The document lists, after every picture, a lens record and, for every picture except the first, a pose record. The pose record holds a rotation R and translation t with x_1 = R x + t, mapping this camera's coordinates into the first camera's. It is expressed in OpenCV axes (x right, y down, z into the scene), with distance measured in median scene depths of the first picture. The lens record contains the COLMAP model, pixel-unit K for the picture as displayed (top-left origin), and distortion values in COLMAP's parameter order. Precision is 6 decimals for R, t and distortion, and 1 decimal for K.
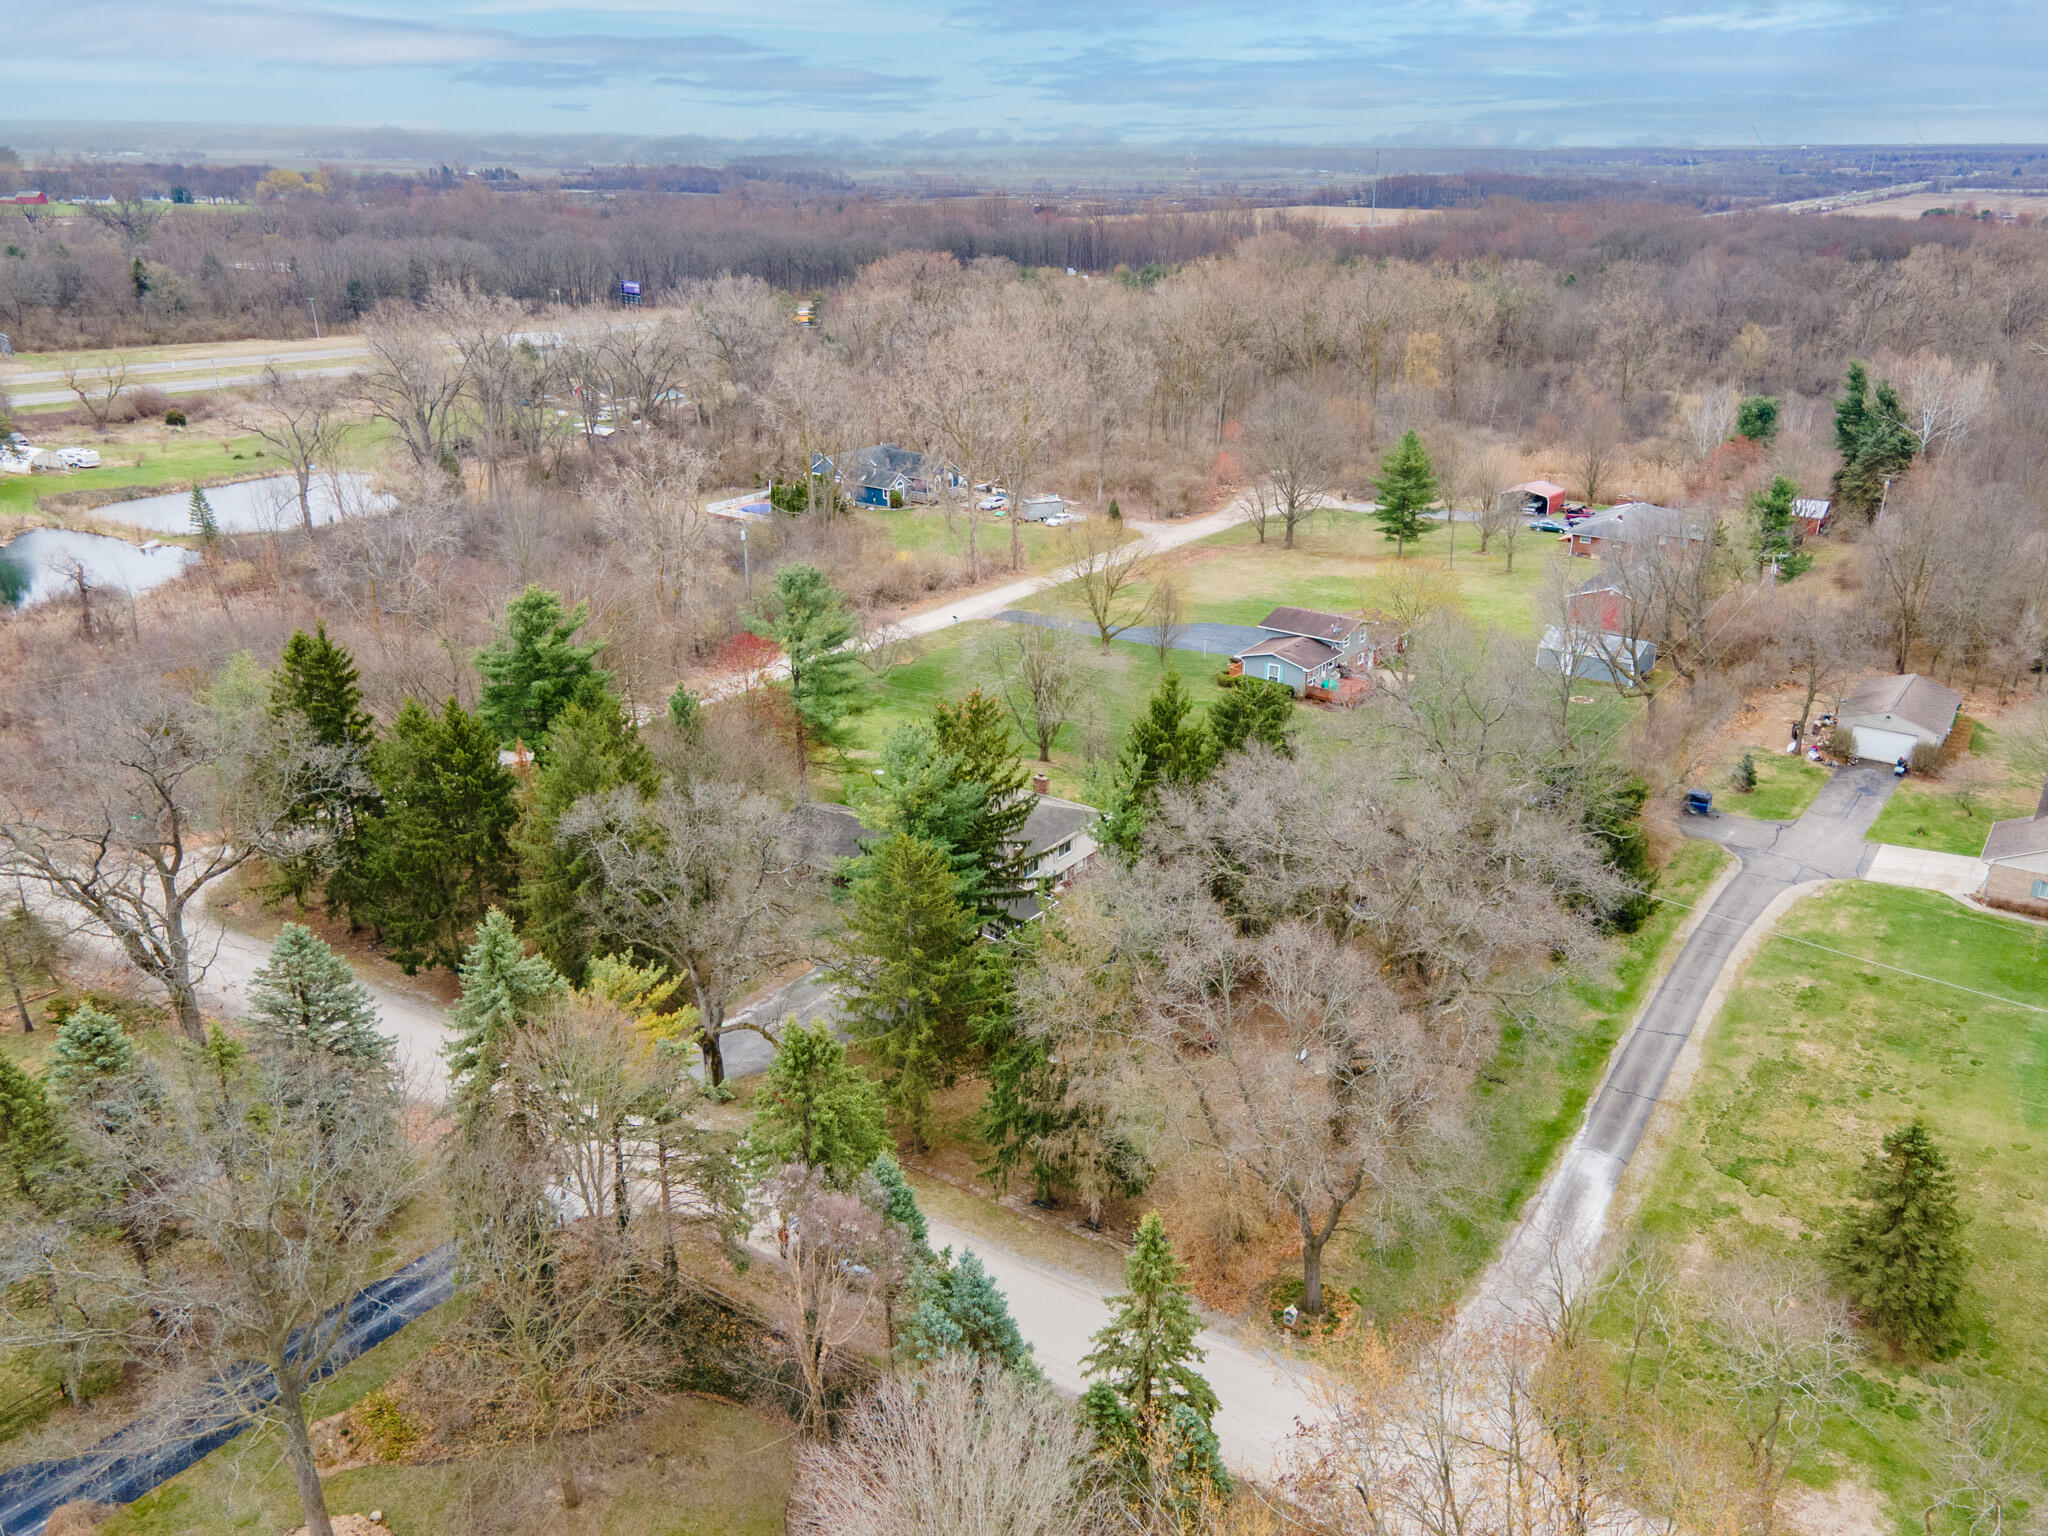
lens RADIAL K [[1607.9, 0, 1098.1], [0, 1607.9, 790.8], [0, 0, 1]] dist [0.037074, 0.022358]
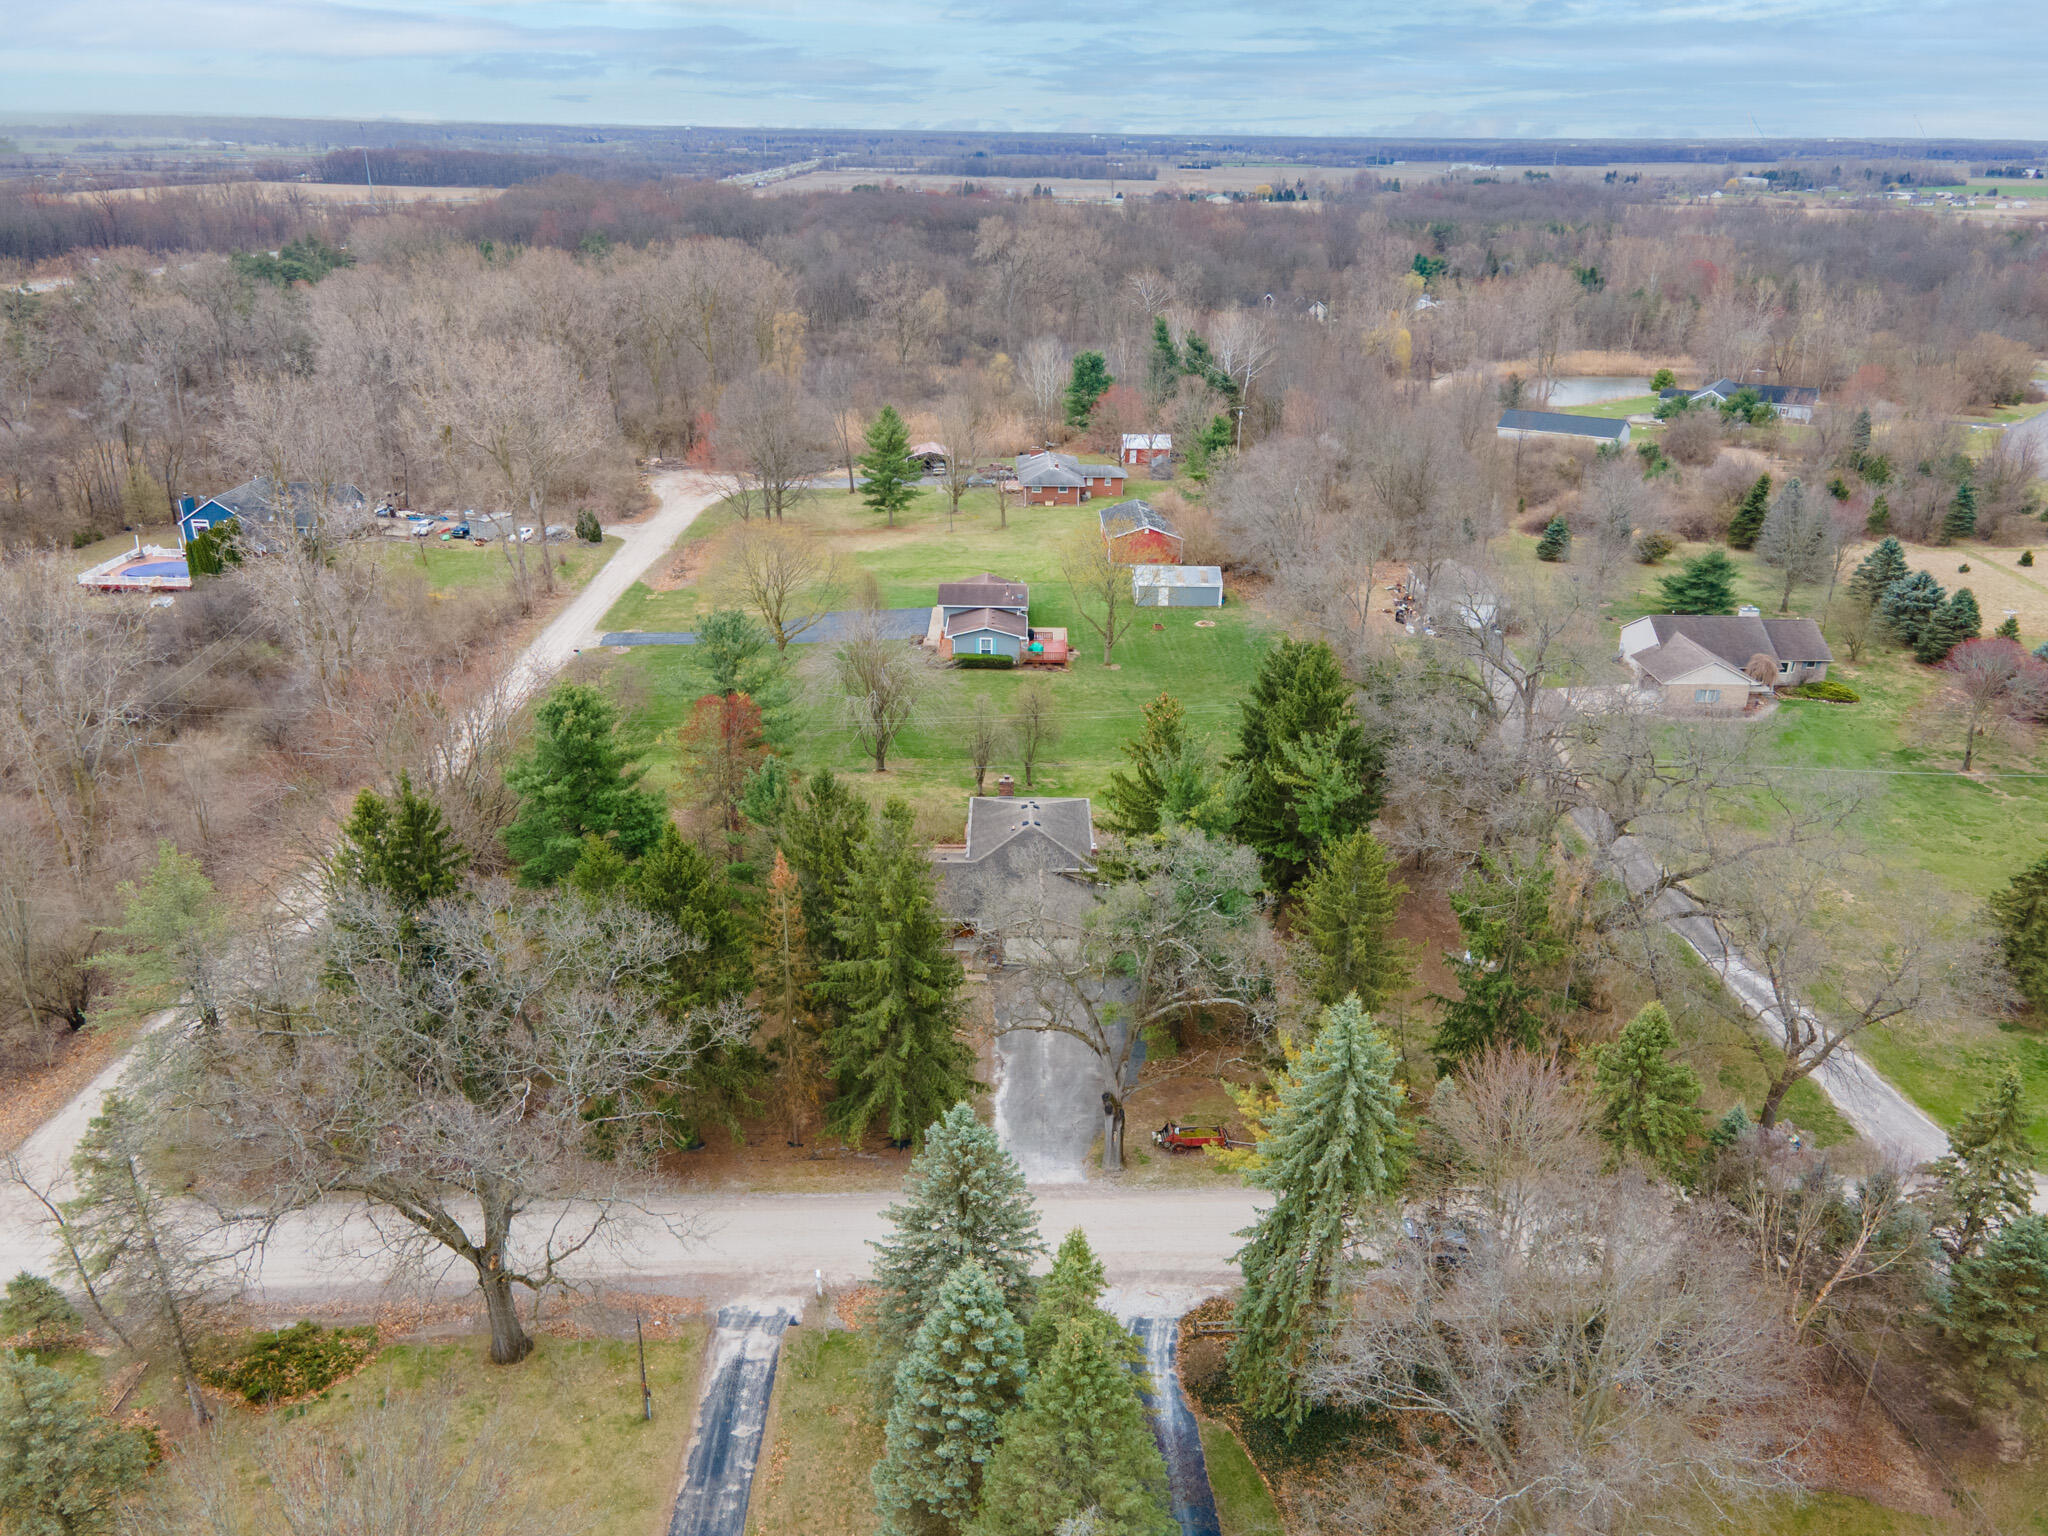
lens RADIAL K [[1525.5, 0, 1030.6], [0, 1525.5, 789.8], [0, 0, 1]] dist [0.024351, 0.027284]
pose [[0.832385, -0.222170, 0.507717, -0.547379], [0.206309, 0.974504, 0.088194, -0.089972], [-0.514366, 0.031335, 0.856998, 0.201964]]
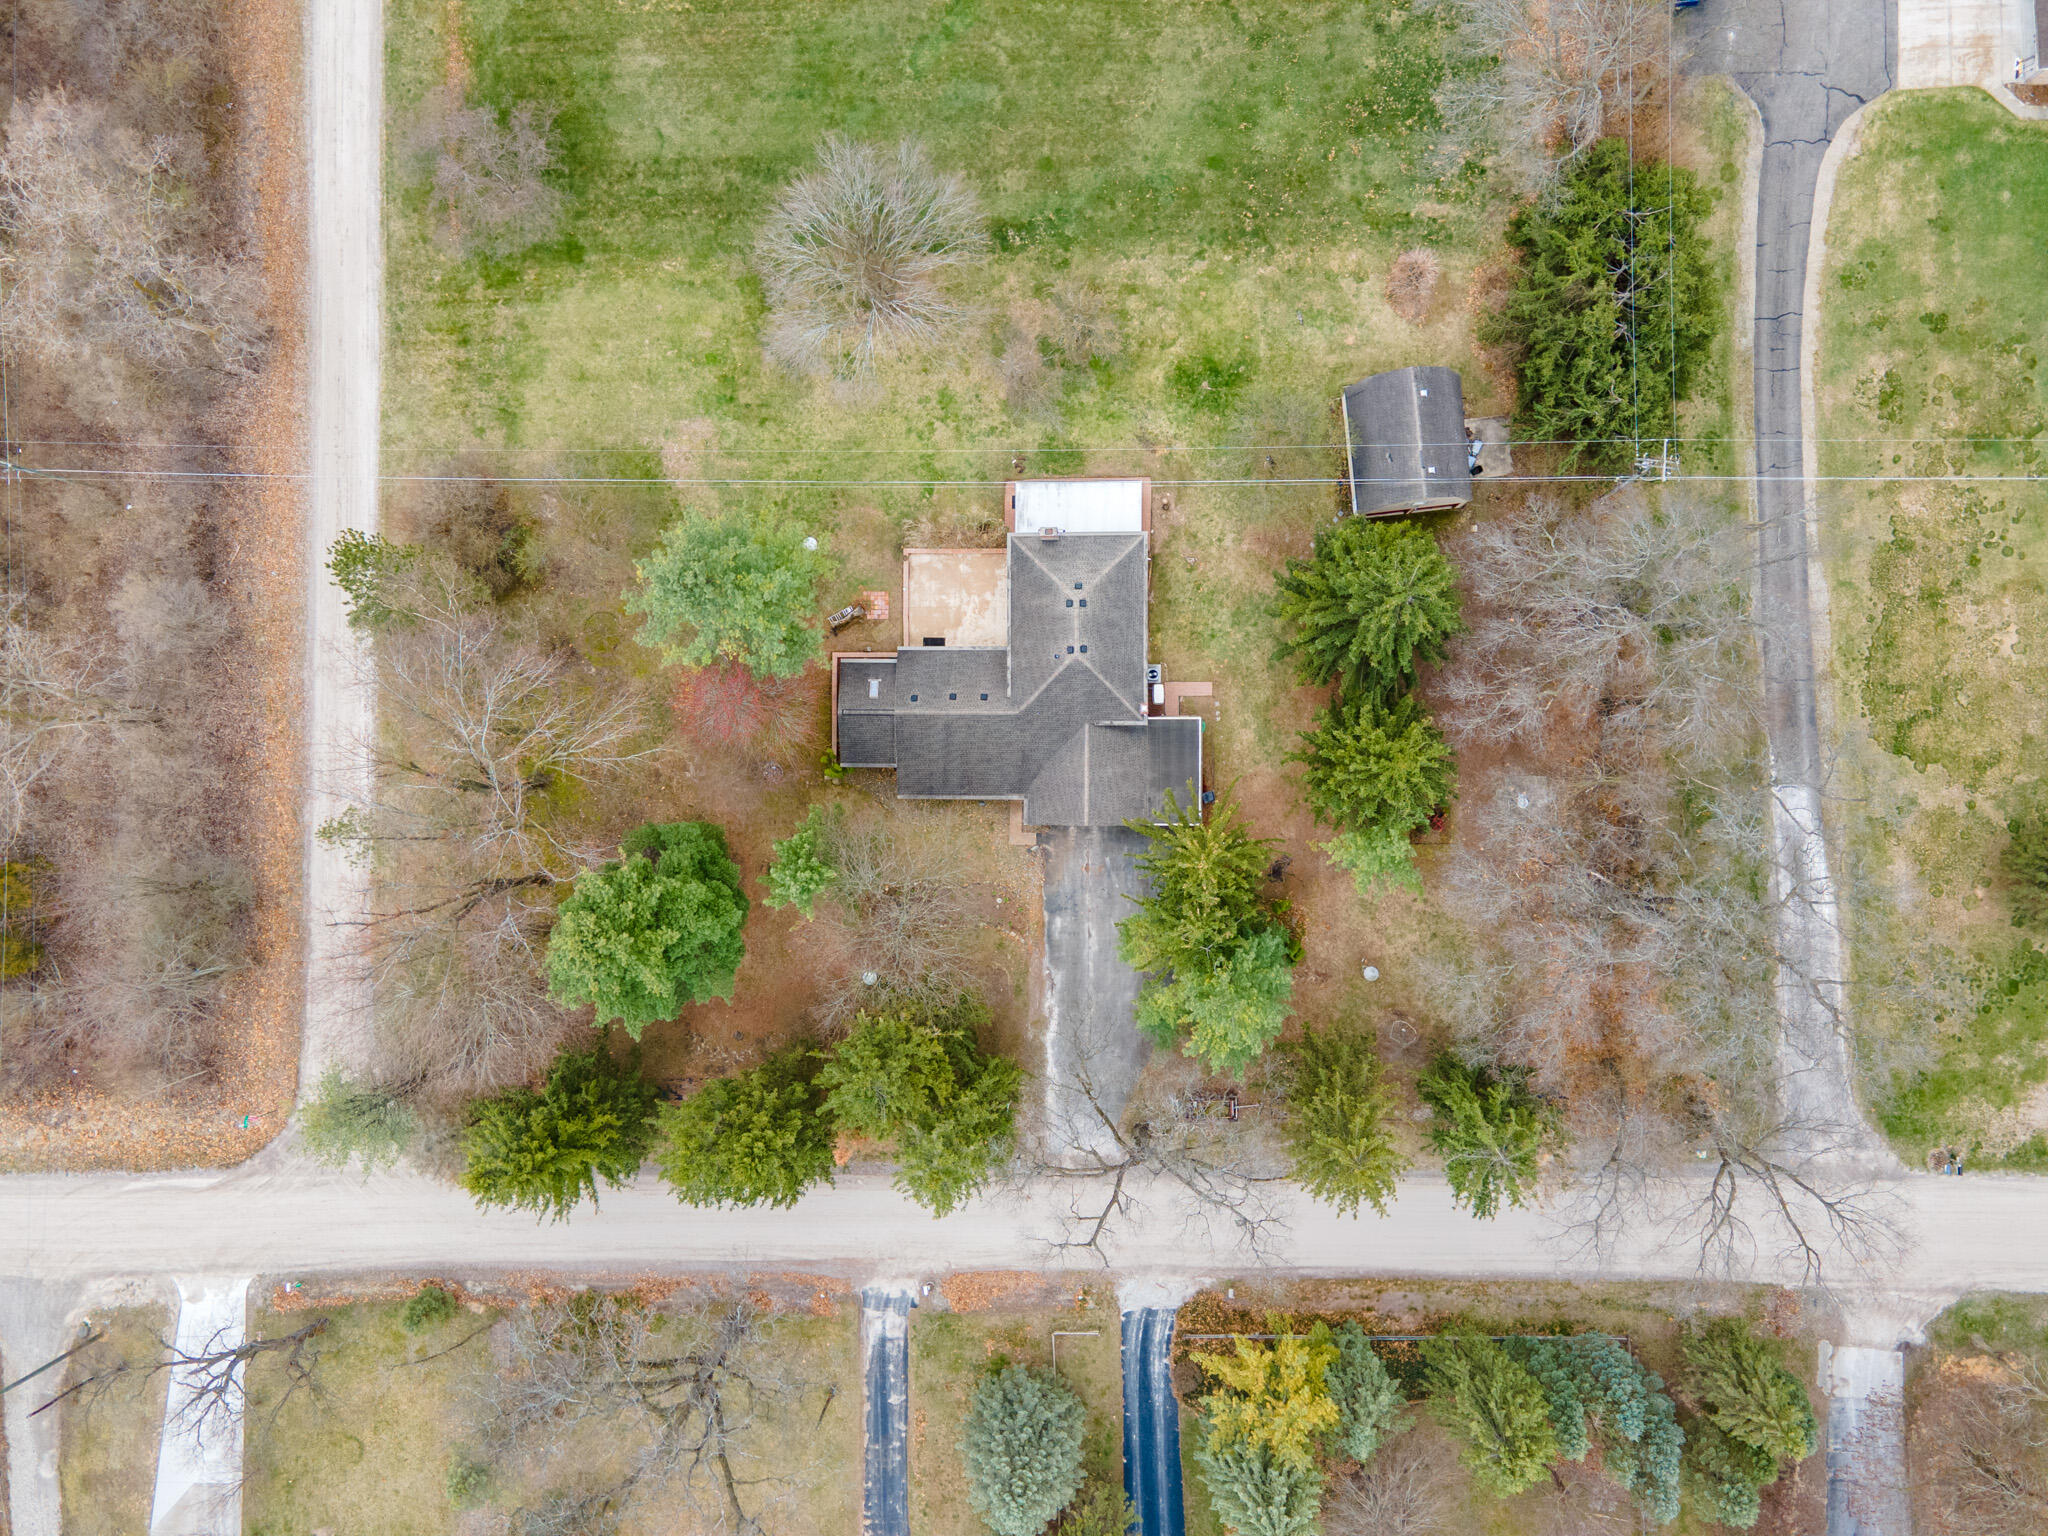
lens RADIAL K [[1525.5, 0, 1004.1], [0, 1525.5, 768.5], [0, 0, 1]] dist [0.024351, 0.027284]
pose [[0.834529, -0.547036, -0.065676, -0.077353], [0.275710, 0.311430, 0.909393, -0.765617], [-0.477017, -0.777022, 0.410720, 0.639057]]
